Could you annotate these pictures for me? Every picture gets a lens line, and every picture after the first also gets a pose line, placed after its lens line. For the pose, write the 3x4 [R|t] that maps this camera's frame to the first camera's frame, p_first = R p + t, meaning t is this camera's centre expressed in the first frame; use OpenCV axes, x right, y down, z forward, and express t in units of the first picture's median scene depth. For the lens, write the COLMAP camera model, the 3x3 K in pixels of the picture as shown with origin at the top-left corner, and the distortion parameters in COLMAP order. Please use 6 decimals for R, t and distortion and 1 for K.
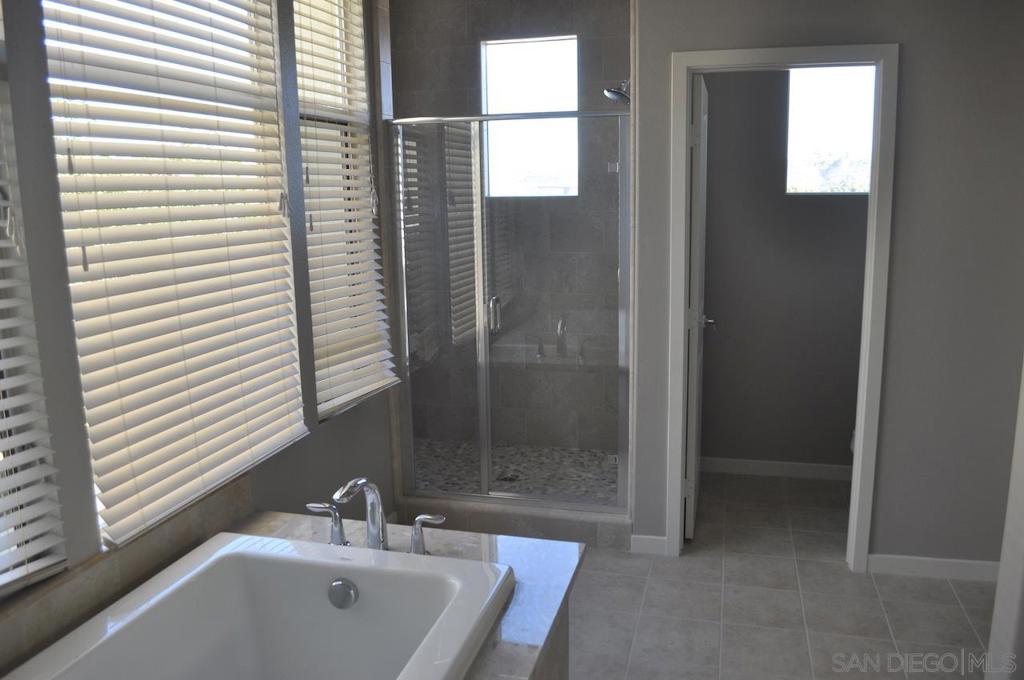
lens RADIAL K [[809.7, 0, 513.6], [0, 809.7, 340.9], [0, 0, 1]] dist [-0.082483, 0.016283]
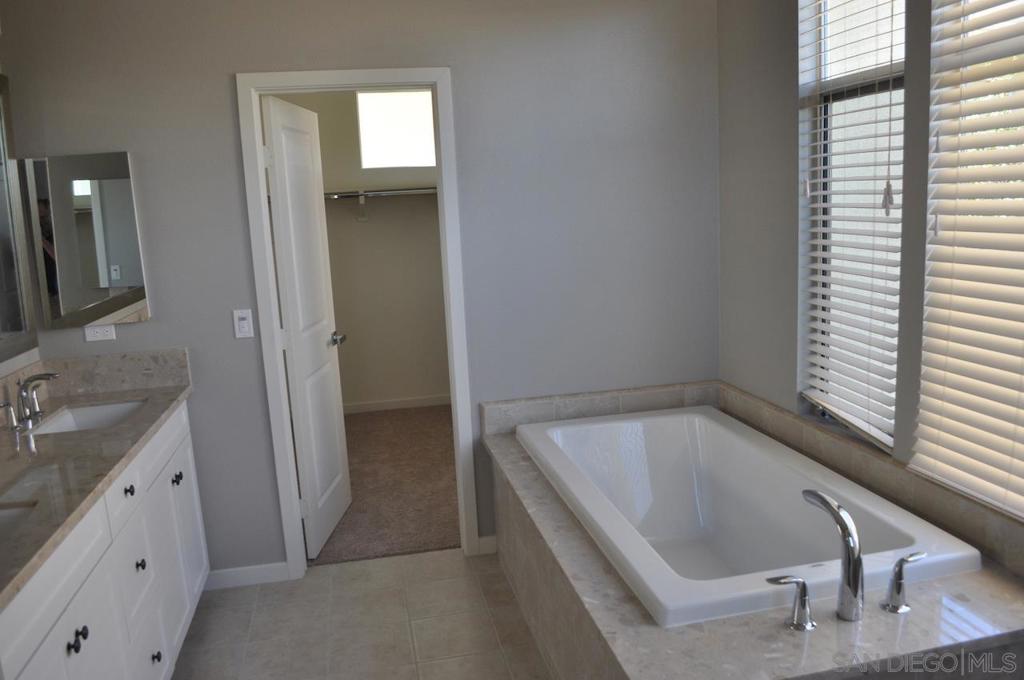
lens RADIAL K [[809.7, 0, 511.8], [0, 809.7, 338.6], [0, 0, 1]] dist [-0.082483, 0.016283]
pose [[-0.891853, 0.140733, -0.429876, 0.541263], [-0.010302, 0.943800, 0.330356, -0.326506], [0.452209, 0.299058, -0.840281, 1.753029]]
